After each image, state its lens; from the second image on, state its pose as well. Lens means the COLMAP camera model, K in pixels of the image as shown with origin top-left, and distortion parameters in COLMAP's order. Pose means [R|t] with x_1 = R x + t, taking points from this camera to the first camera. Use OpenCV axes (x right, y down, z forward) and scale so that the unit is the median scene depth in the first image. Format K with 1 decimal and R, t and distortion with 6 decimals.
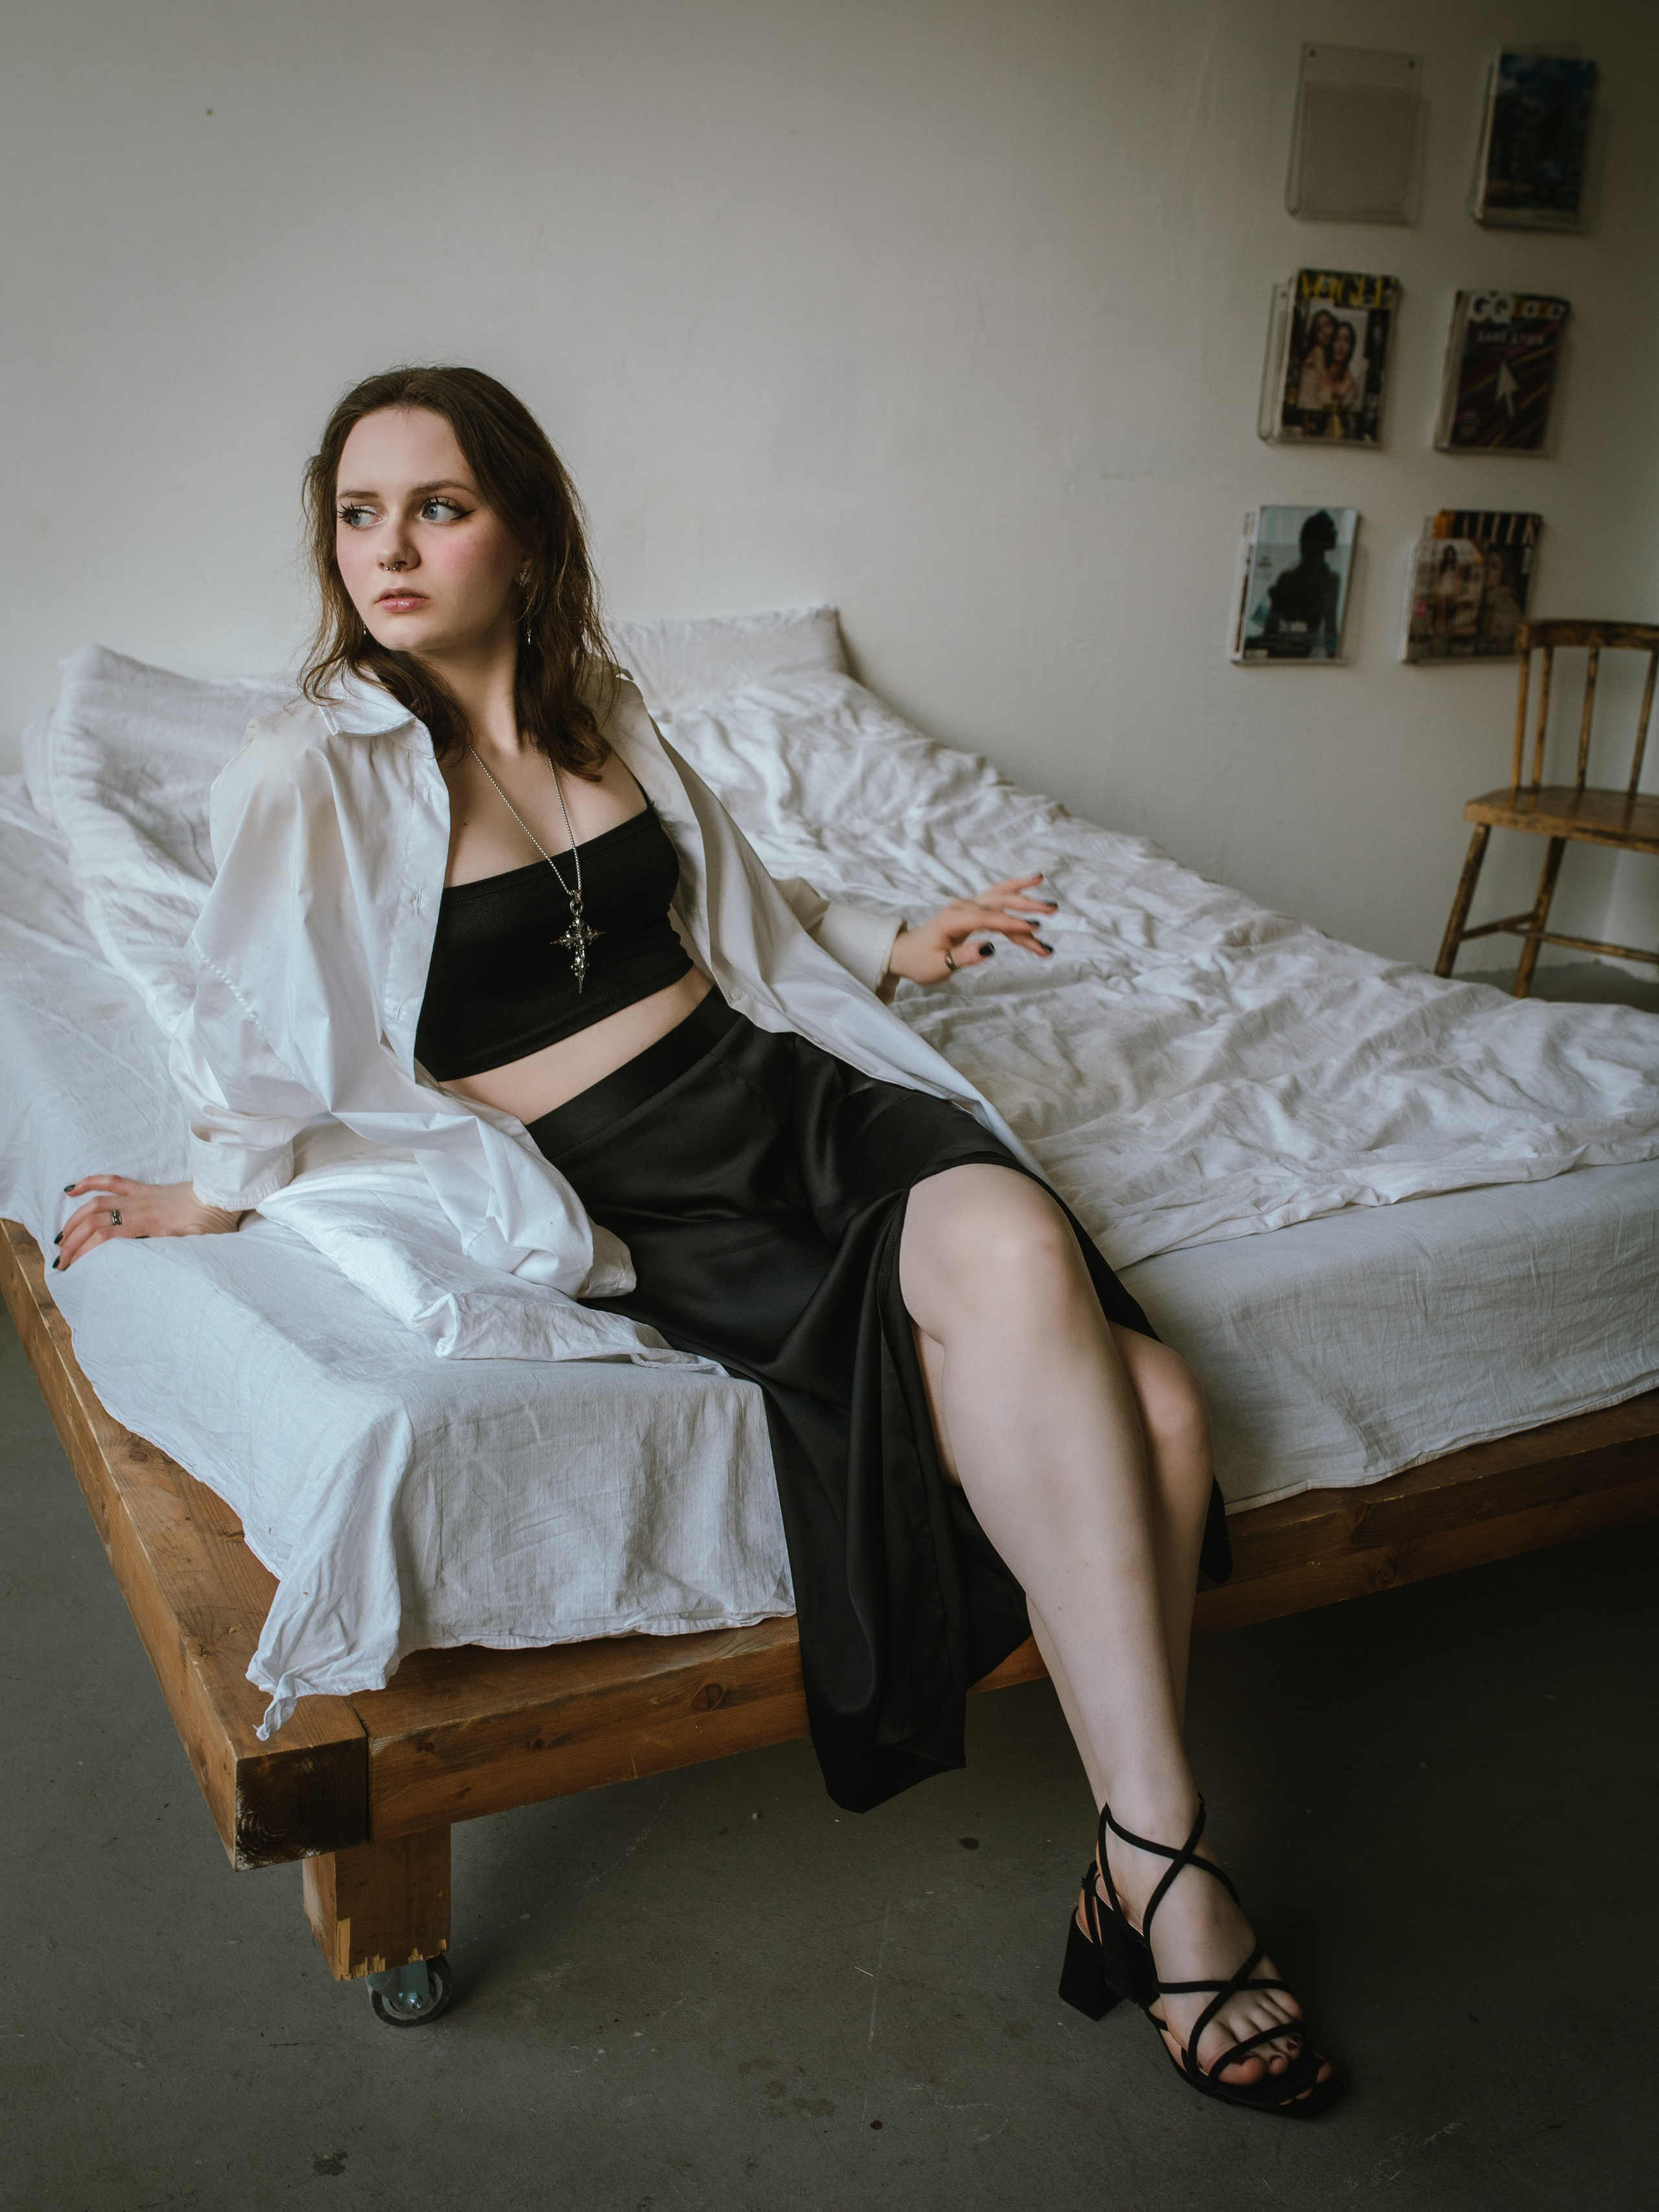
lens RADIAL K [[2179.2, 0, 868.0], [0, 2179.2, 1075.5], [0, 0, 1]] dist [-0.076433, 0.110172]
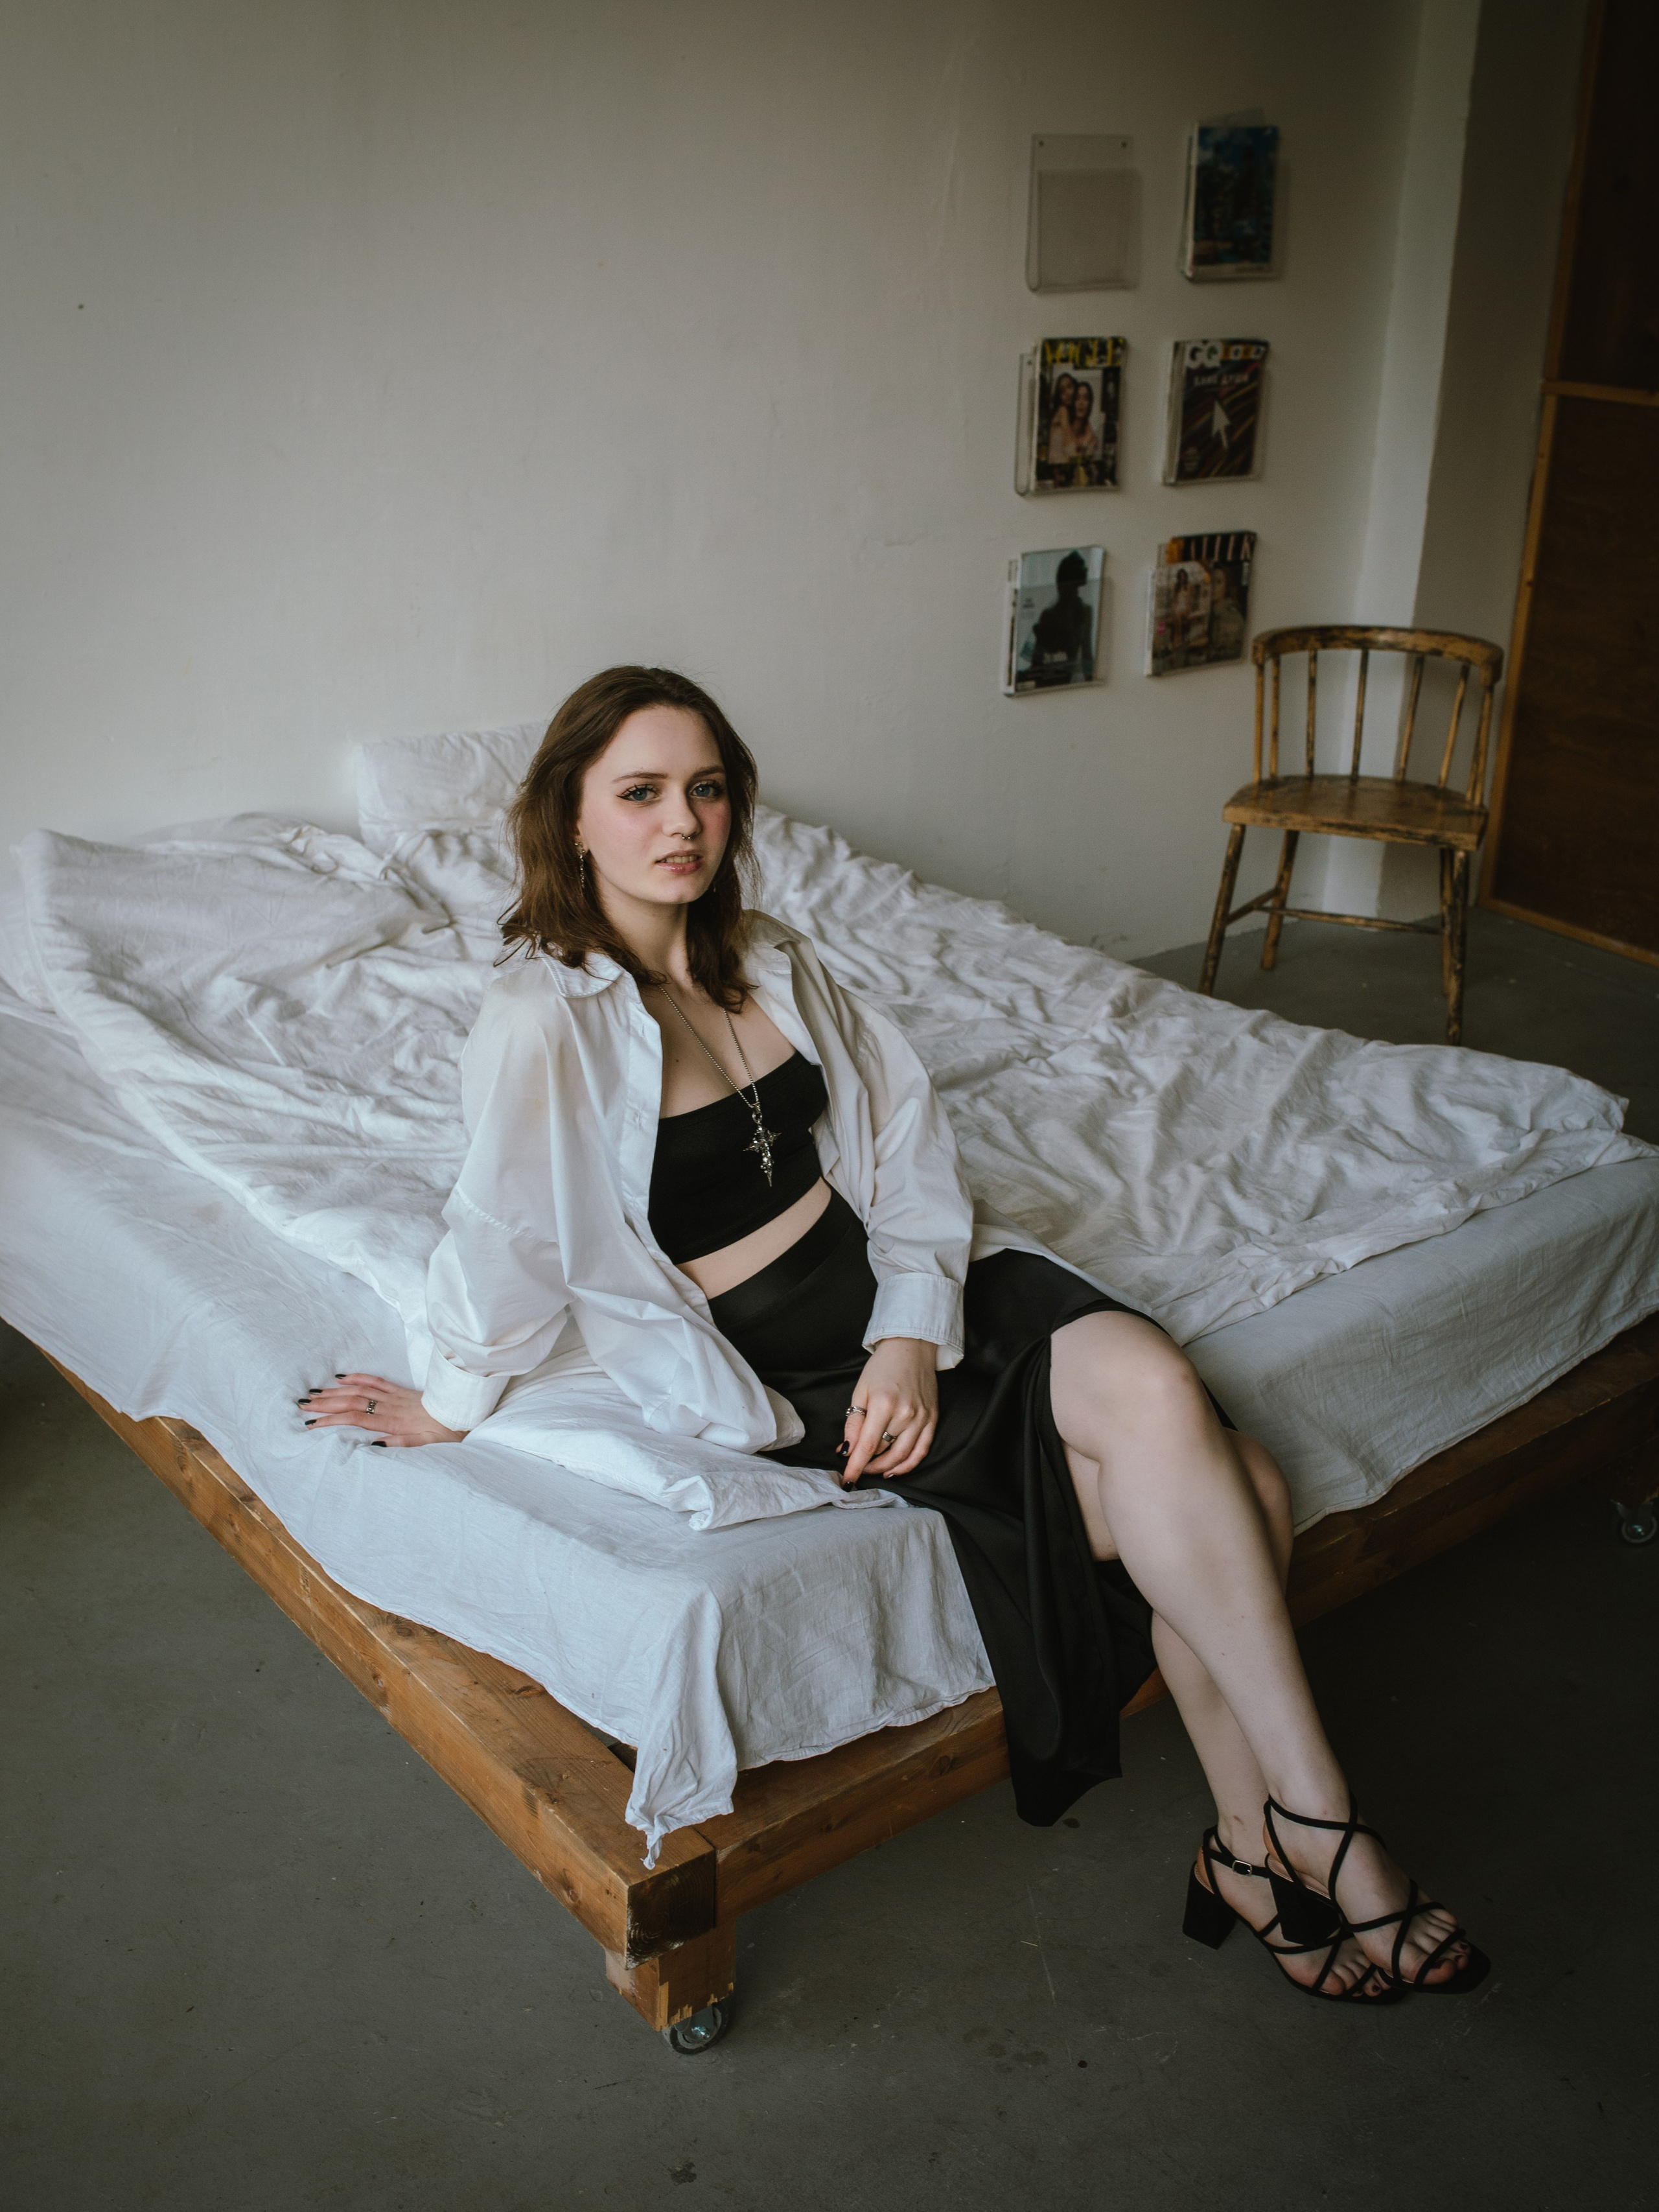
lens RADIAL K [[2152.5, 0, 829.5], [0, 2152.5, 1106.0], [0, 0, 1]] dist [-0.074127, 0.115395]
pose [[0.982982, -0.111316, 0.146136, -0.172367], [0.101468, 0.992141, 0.073218, -0.120768], [-0.153137, -0.057144, 0.986551, -0.126076]]
